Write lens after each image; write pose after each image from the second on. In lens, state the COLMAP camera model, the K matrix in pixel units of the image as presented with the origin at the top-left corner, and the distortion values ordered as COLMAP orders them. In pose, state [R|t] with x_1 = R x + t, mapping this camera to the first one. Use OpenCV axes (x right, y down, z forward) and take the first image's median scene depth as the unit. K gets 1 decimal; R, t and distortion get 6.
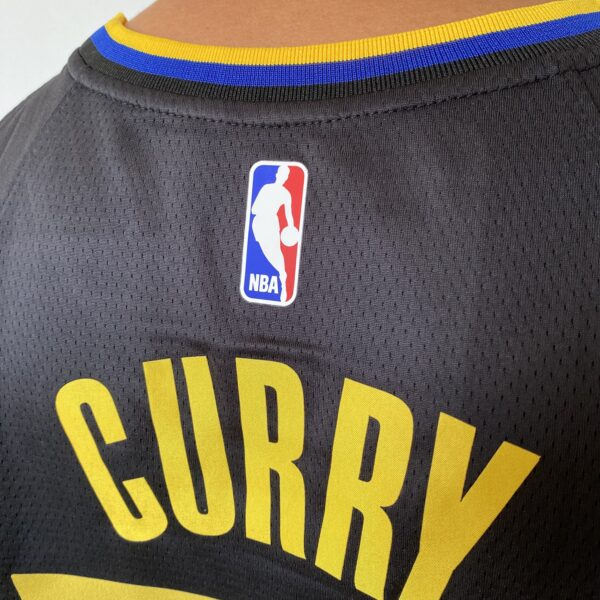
lens RADIAL K [[617.0, 0, 306.1], [0, 617.0, 301.8], [0, 0, 1]] dist [0.059306, 0.000000]
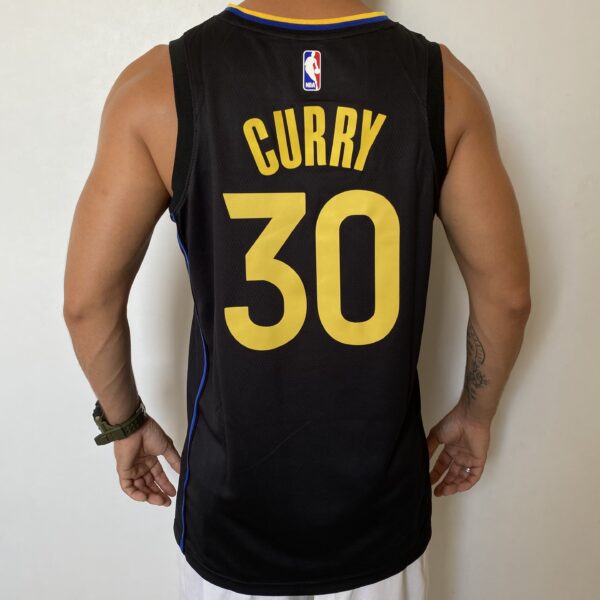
lens RADIAL K [[617.0, 0, 302.7], [0, 617.0, 306.0], [0, 0, 1]] dist [0.059306, 0.000000]
pose [[0.919263, -0.088021, 0.383676, -1.606127], [0.096404, 0.995339, -0.002632, 1.252381], [-0.381656, 0.039407, 0.923464, -2.264880]]
